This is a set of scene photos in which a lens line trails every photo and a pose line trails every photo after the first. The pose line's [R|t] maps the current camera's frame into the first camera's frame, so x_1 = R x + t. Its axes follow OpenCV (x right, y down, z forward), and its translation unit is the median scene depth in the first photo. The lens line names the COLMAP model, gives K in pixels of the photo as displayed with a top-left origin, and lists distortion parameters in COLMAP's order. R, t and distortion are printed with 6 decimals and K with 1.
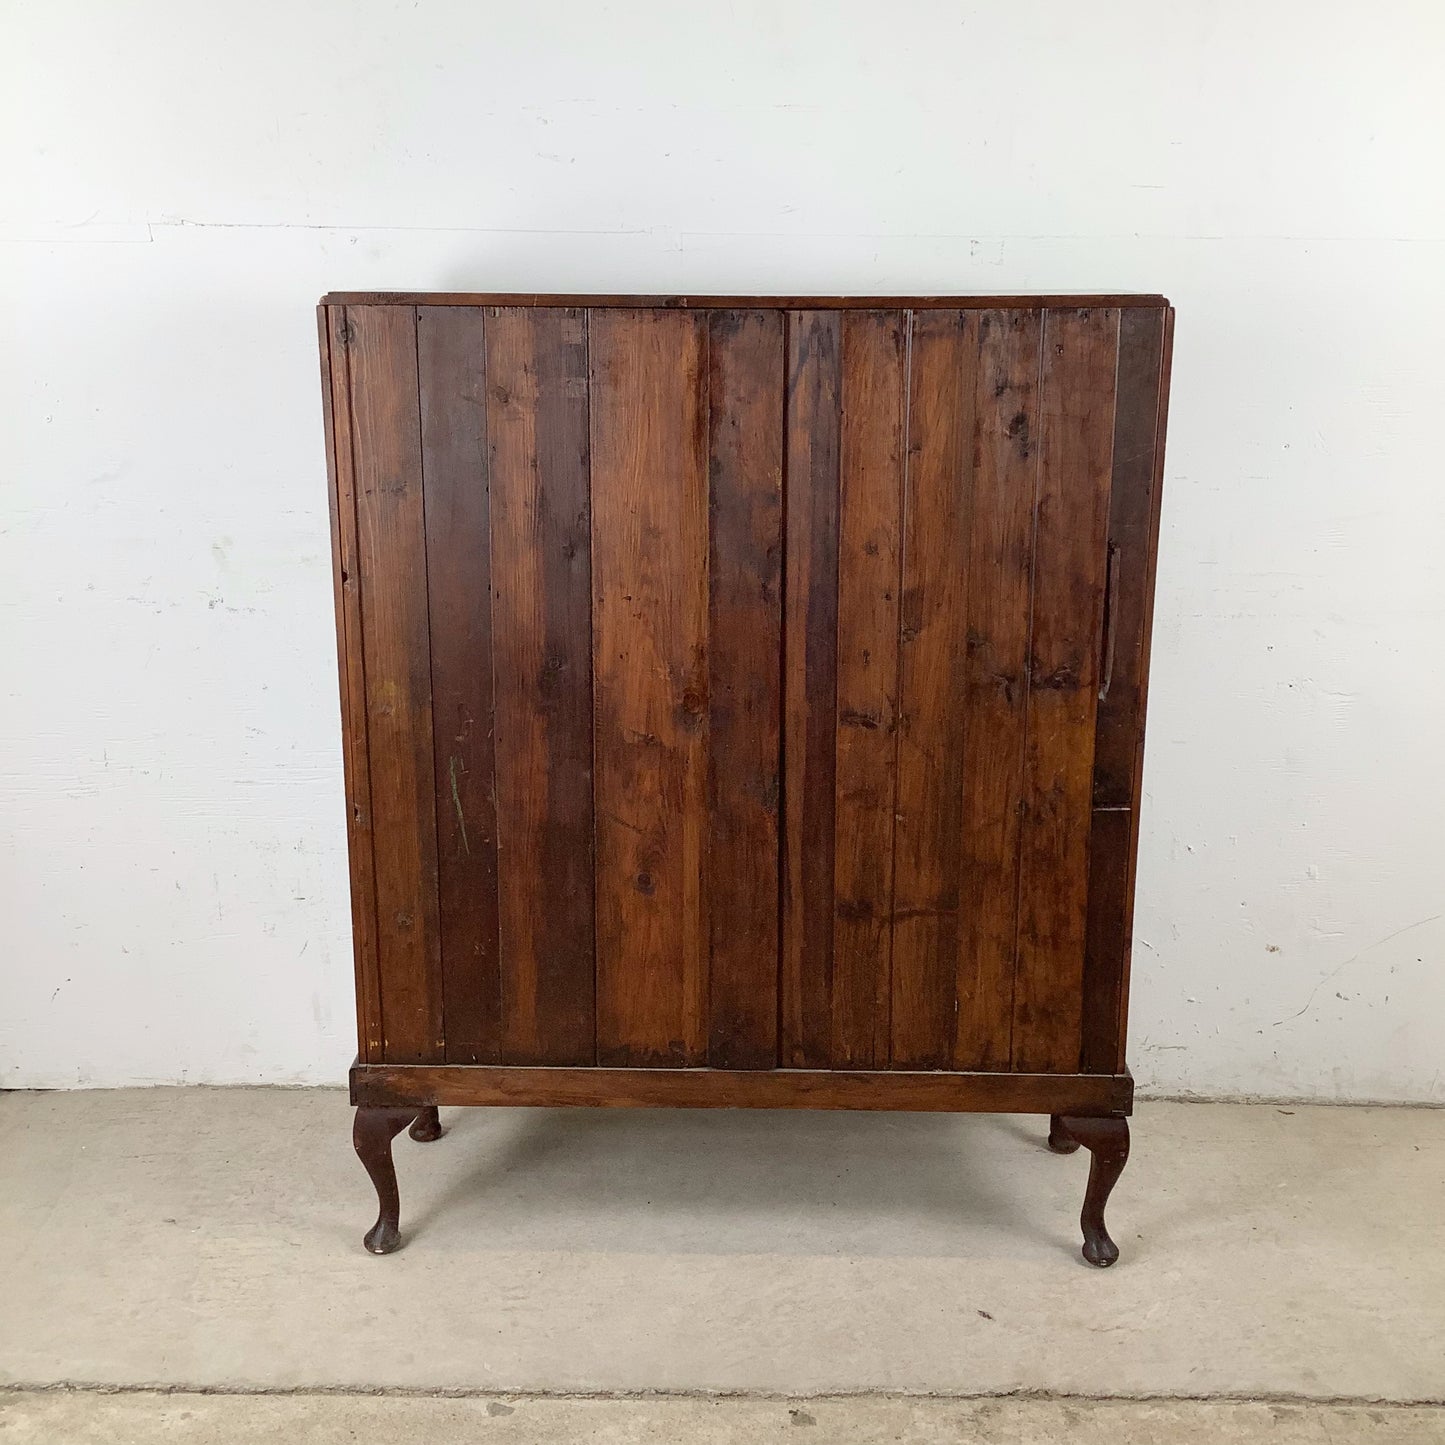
lens RADIAL K [[1737.5, 0, 722.5], [0, 1737.5, 722.5], [0, 0, 1]] dist [0.140259, -0.288979]
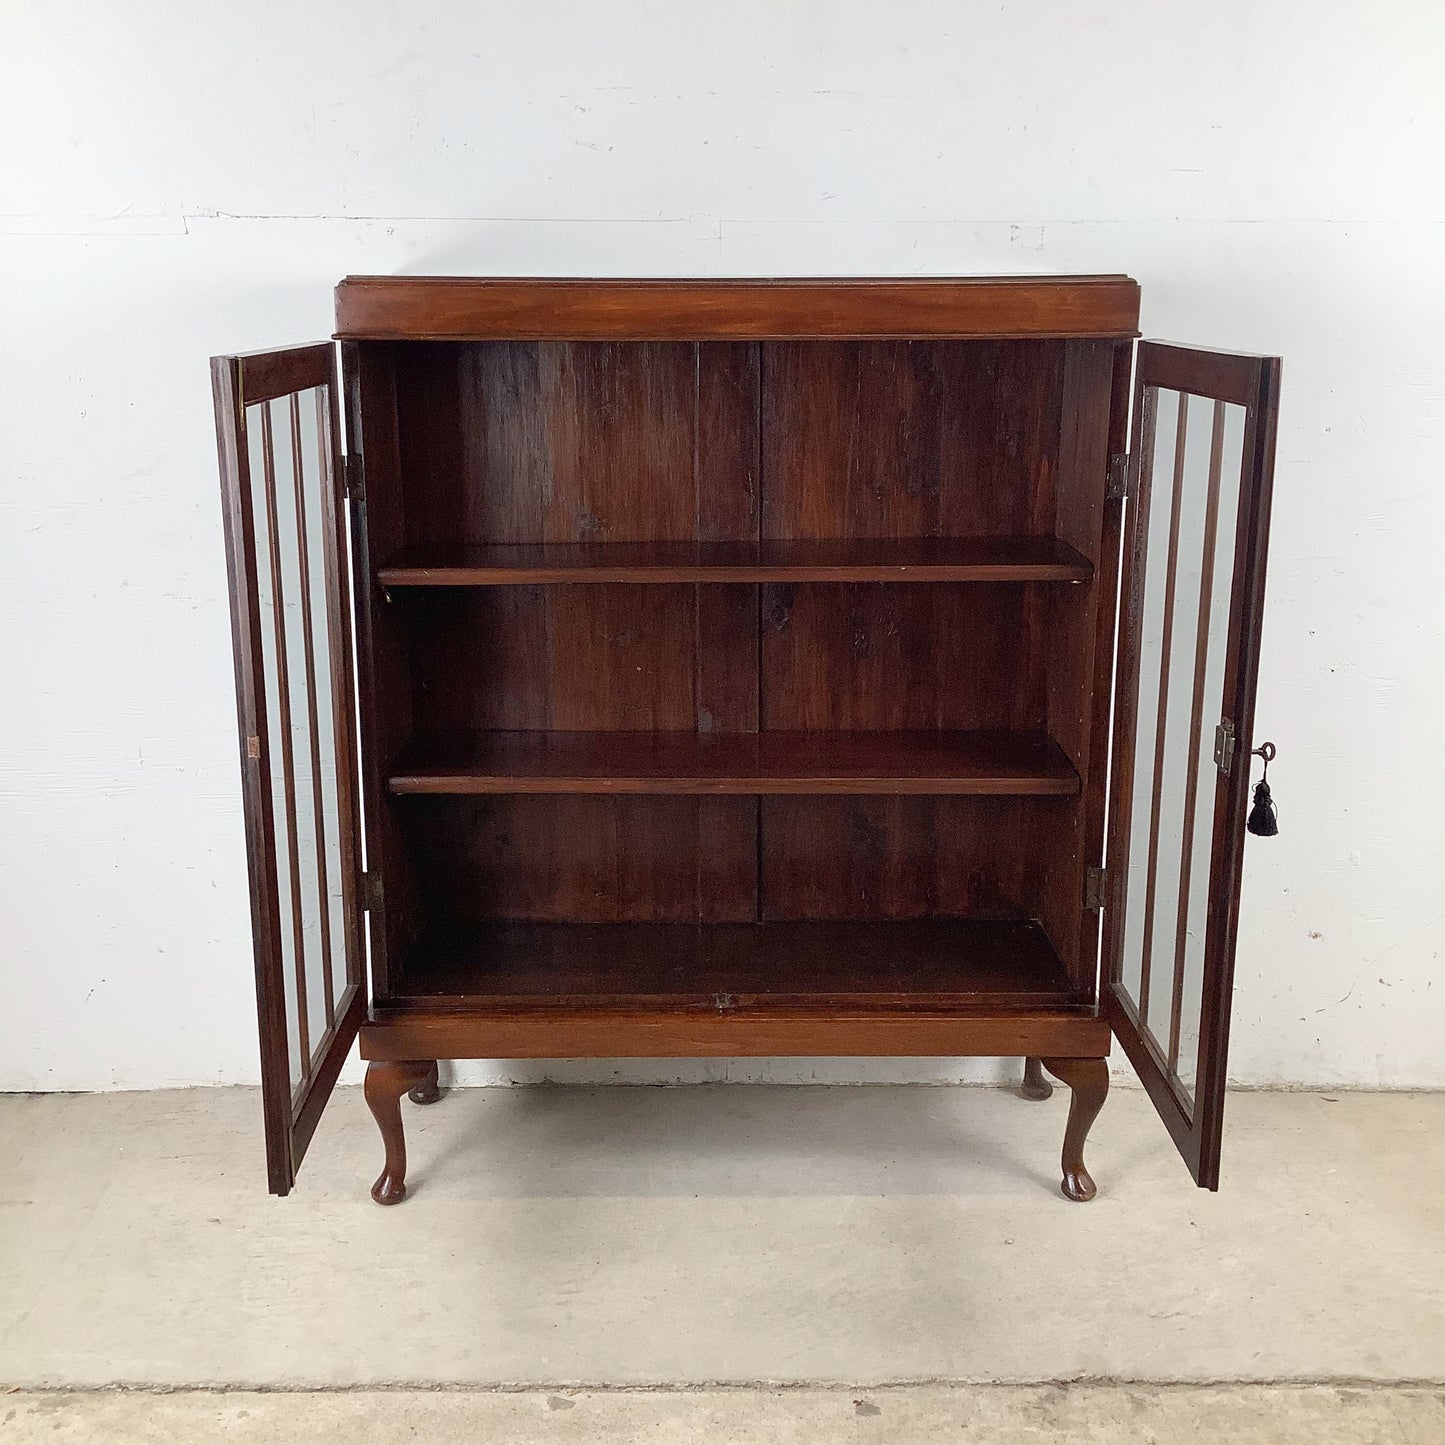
lens RADIAL K [[1737.5, 0, 722.5], [0, 1737.5, 722.5], [0, 0, 1]] dist [0.140259, -0.288979]
pose [[0.999904, -0.010469, 0.009073, -0.037808], [0.010532, 0.999921, -0.006910, 0.014233], [-0.009000, 0.007005, 0.999935, 0.006564]]
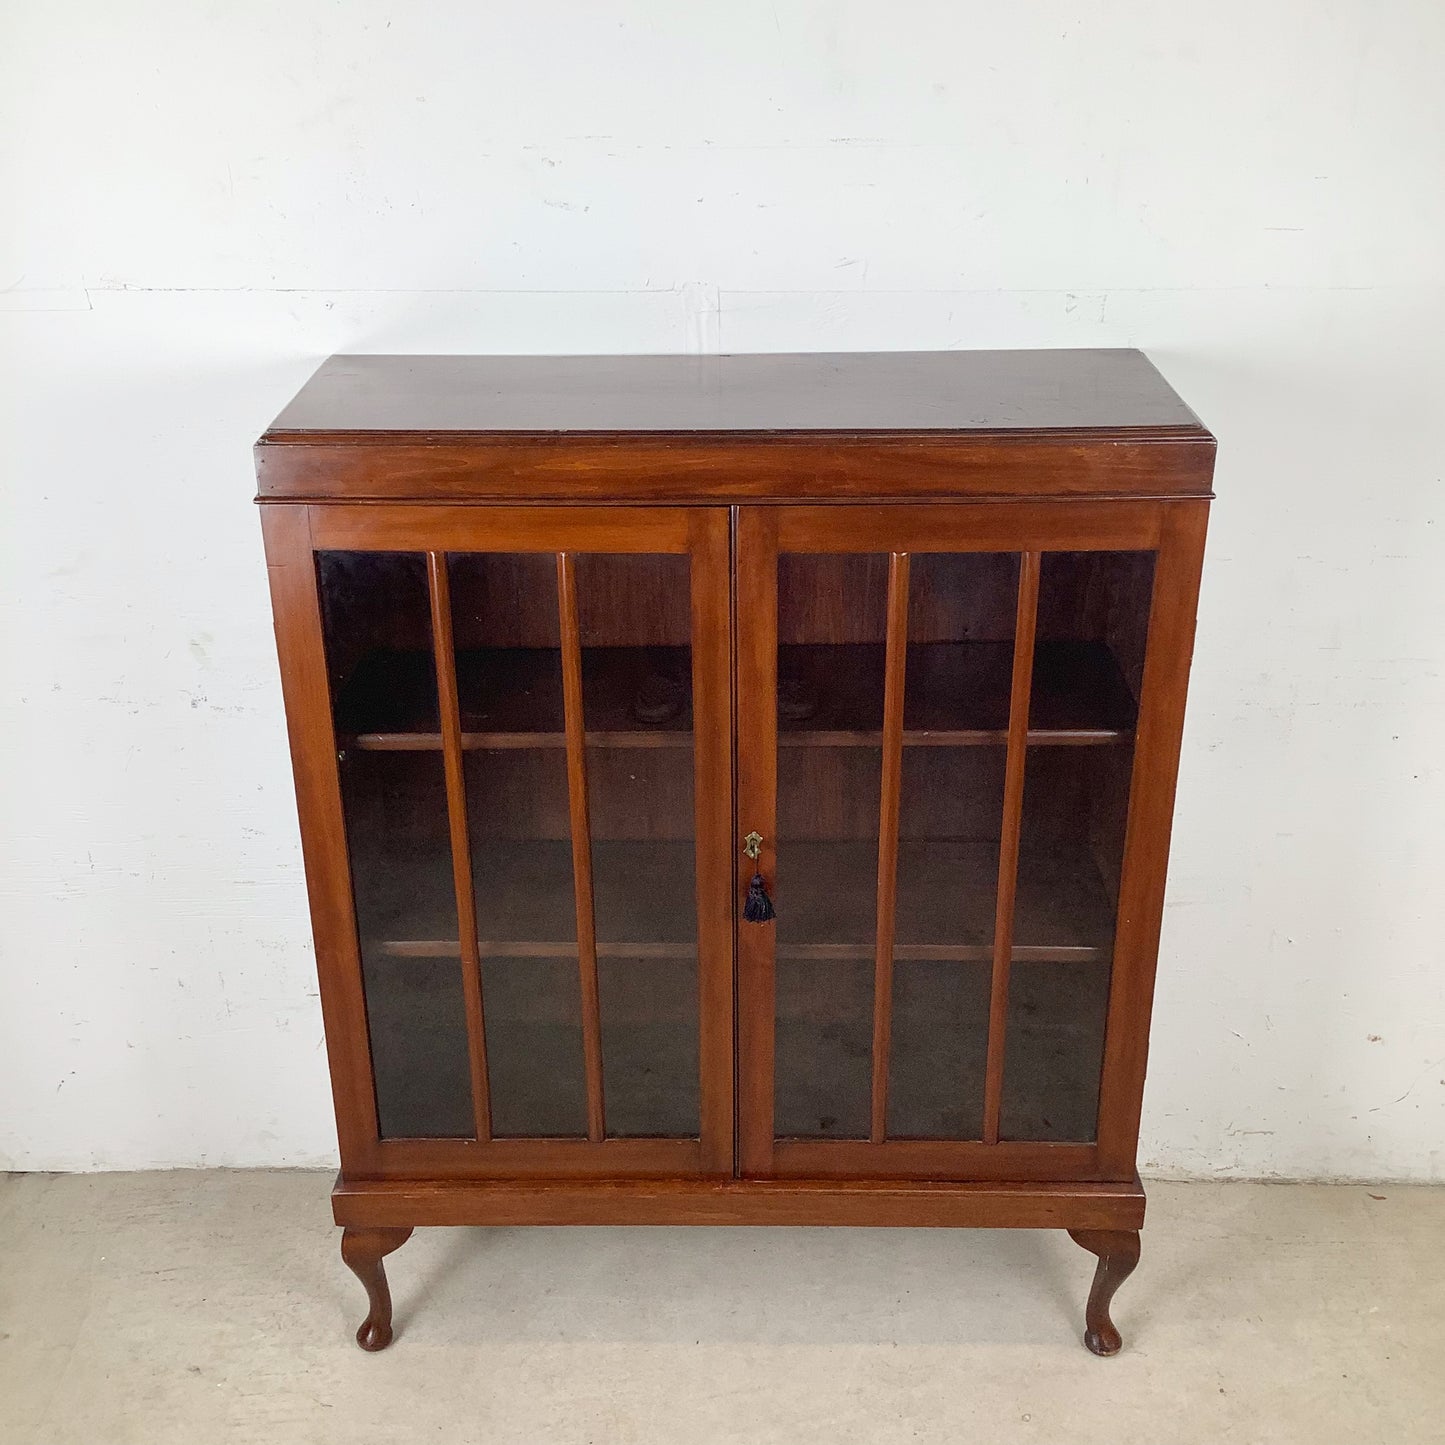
lens RADIAL K [[1737.5, 0, 722.5], [0, 1737.5, 722.5], [0, 0, 1]] dist [0.140259, -0.288979]
pose [[0.999727, -0.009021, -0.021559, -0.005876], [0.013032, 0.980948, 0.193834, -0.265842], [0.019399, -0.194062, 0.980798, 0.156007]]
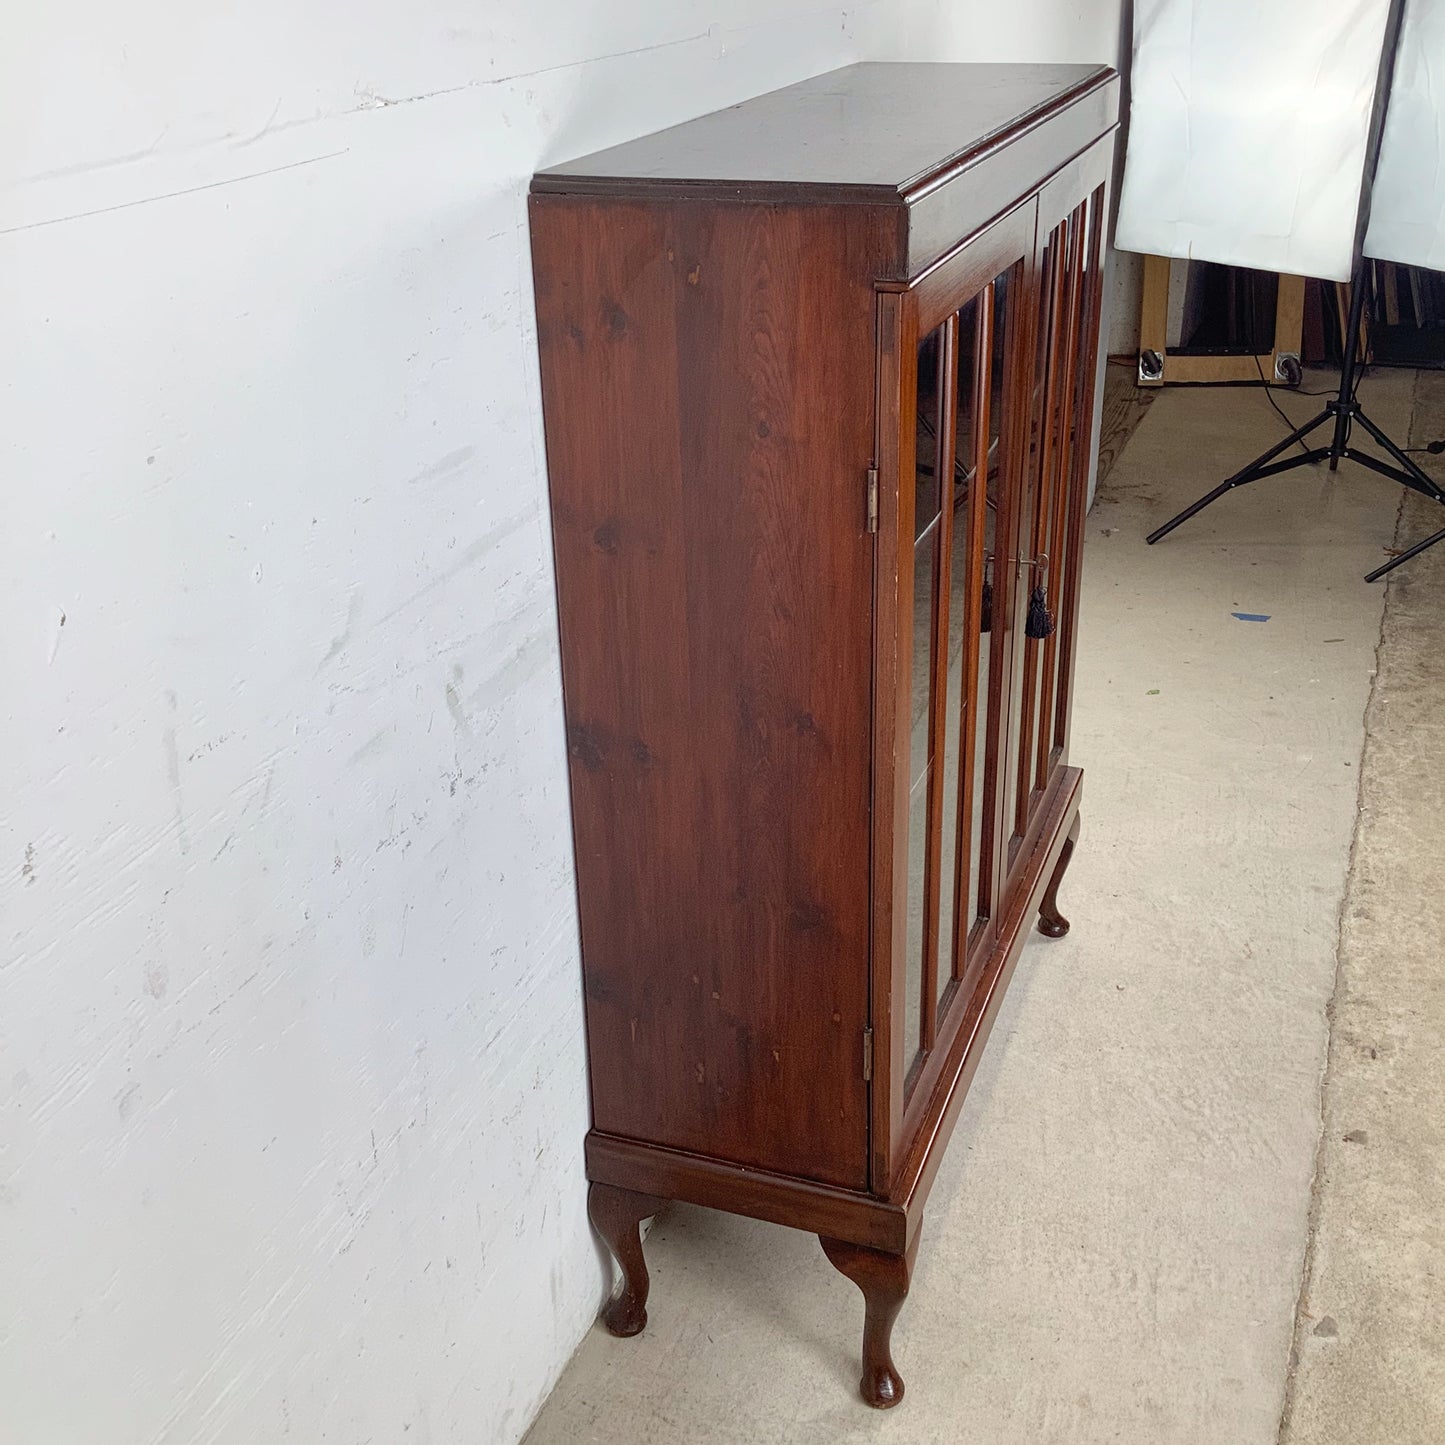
lens RADIAL K [[1727.3, 0, 722.0], [0, 1727.3, 715.2], [0, 0, 1]] dist [0.146760, -0.312451]
pose [[0.345612, -0.412150, 0.843021, -0.848264], [0.265801, 0.904586, 0.333279, -0.295734], [-0.899946, 0.108890, 0.422185, 0.802821]]
